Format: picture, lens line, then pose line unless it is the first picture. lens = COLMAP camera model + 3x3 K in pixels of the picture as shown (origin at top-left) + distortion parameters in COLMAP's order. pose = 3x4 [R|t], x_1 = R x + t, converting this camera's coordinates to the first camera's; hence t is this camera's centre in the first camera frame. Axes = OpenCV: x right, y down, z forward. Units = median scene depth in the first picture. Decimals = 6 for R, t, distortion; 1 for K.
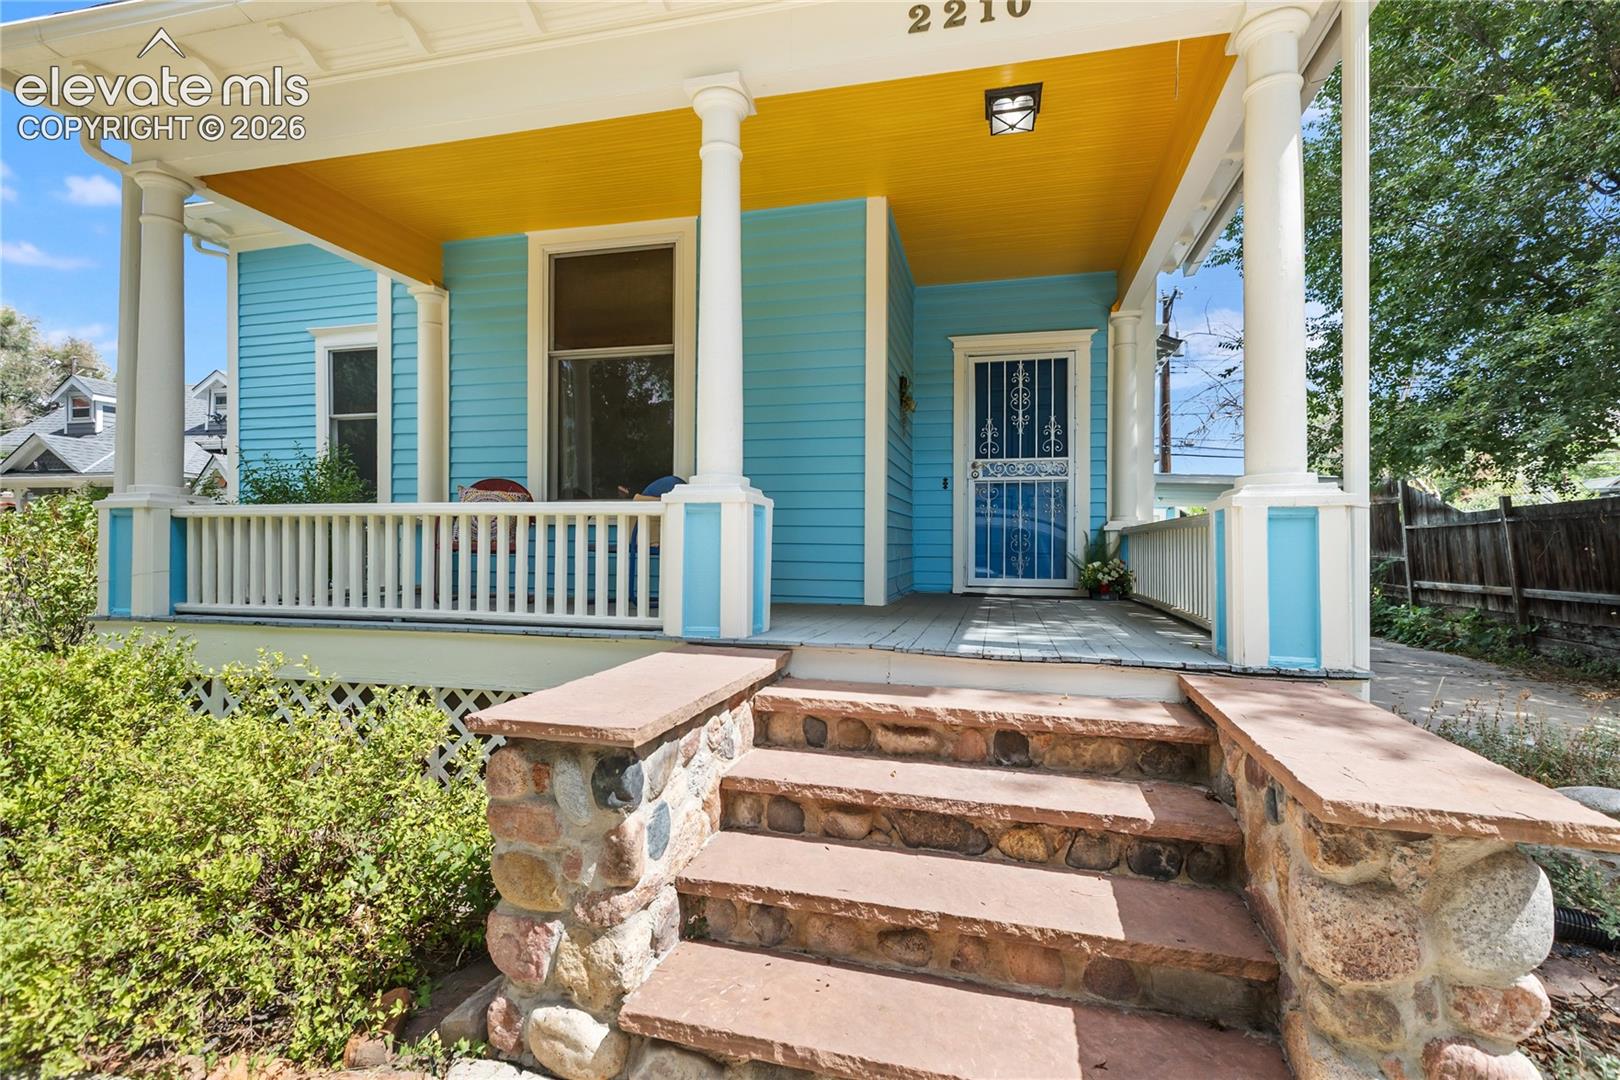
lens RADIAL K [[730.6, 0, 823.2], [0, 730.6, 535.2], [0, 0, 1]] dist [-0.000371, -0.000574]
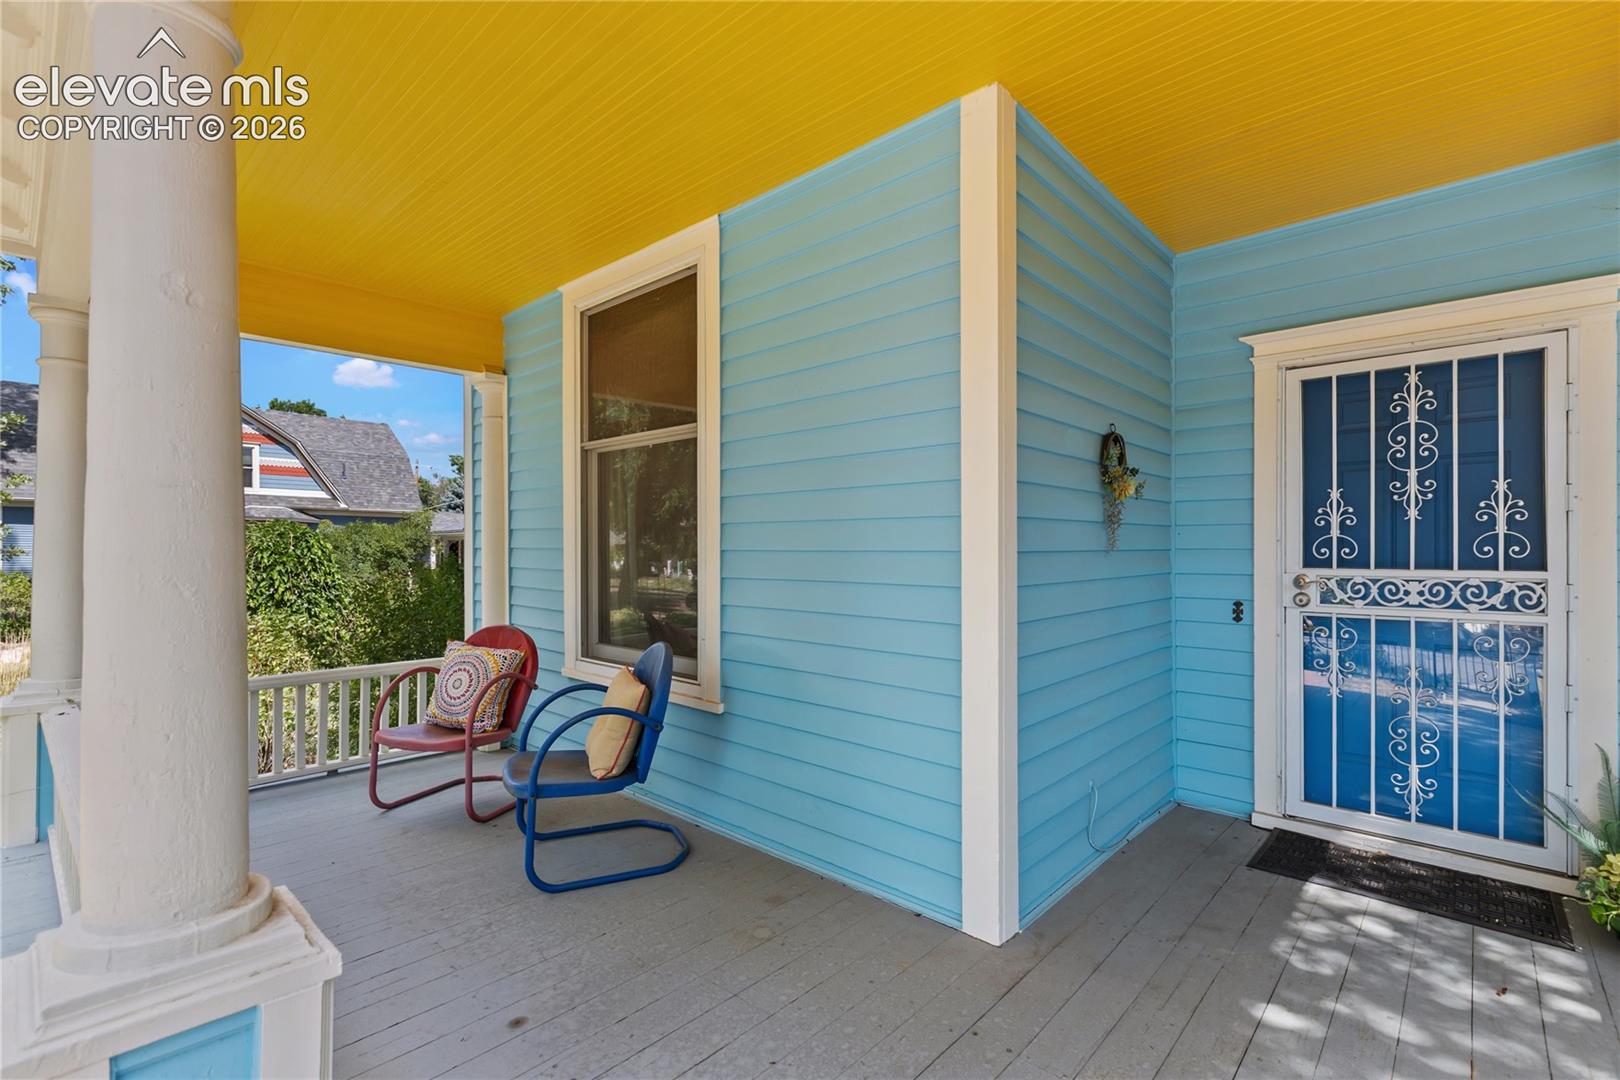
lens RADIAL K [[730.6, 0, 800.3], [0, 730.6, 551.2], [0, 0, 1]] dist [-0.000371, -0.000574]
pose [[0.881092, -0.007203, -0.472890, 0.141947], [0.006732, 0.999974, -0.002687, -0.118653], [0.472897, -0.000816, 0.881117, 0.386588]]
